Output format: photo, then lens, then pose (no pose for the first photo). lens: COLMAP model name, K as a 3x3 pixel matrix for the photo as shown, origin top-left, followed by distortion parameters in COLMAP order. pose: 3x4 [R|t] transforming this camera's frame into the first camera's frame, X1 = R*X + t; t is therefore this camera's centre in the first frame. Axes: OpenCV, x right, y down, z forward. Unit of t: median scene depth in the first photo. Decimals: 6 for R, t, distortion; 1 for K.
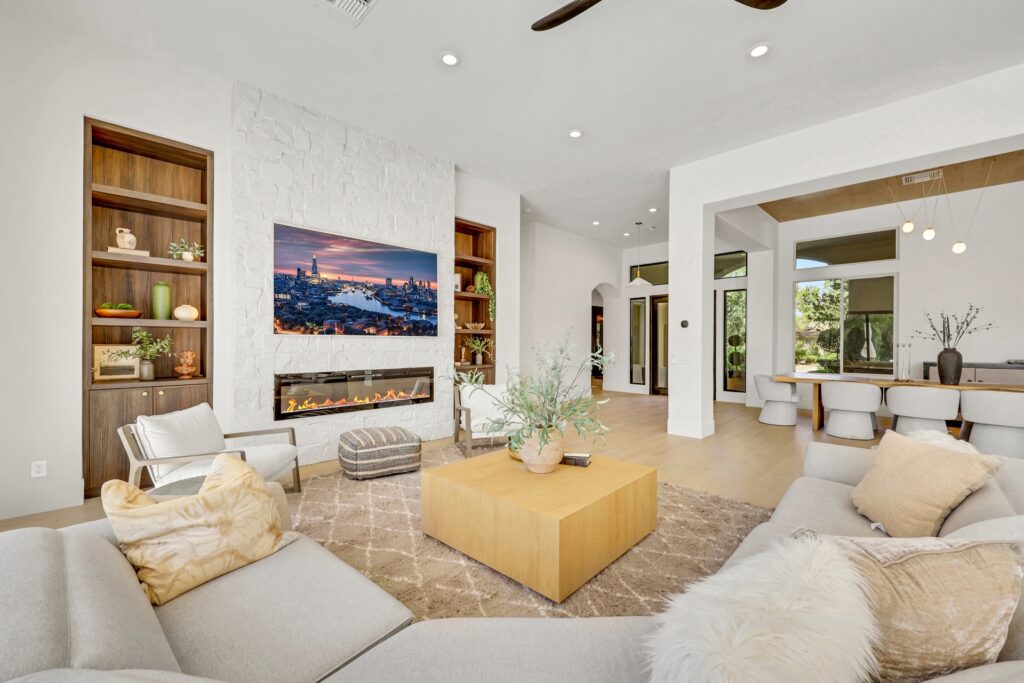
lens RADIAL K [[413.6, 0, 512.0], [0, 413.6, 346.7], [0, 0, 1]] dist [-0.000866, 0.000763]
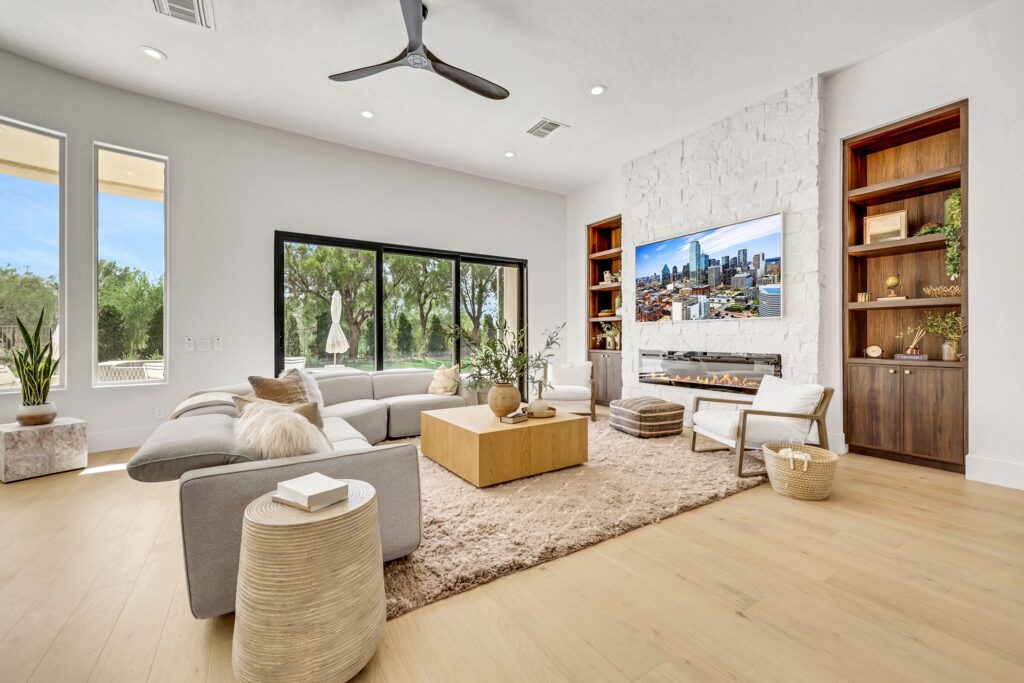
lens RADIAL K [[413.6, 0, 496.4], [0, 413.6, 335.4], [0, 0, 1]] dist [-0.000866, 0.000763]
pose [[-0.241137, -0.003845, -0.970483, 0.851512], [0.001906, 0.999988, -0.004436, 0.017690], [0.970489, -0.002919, -0.241127, 0.770940]]
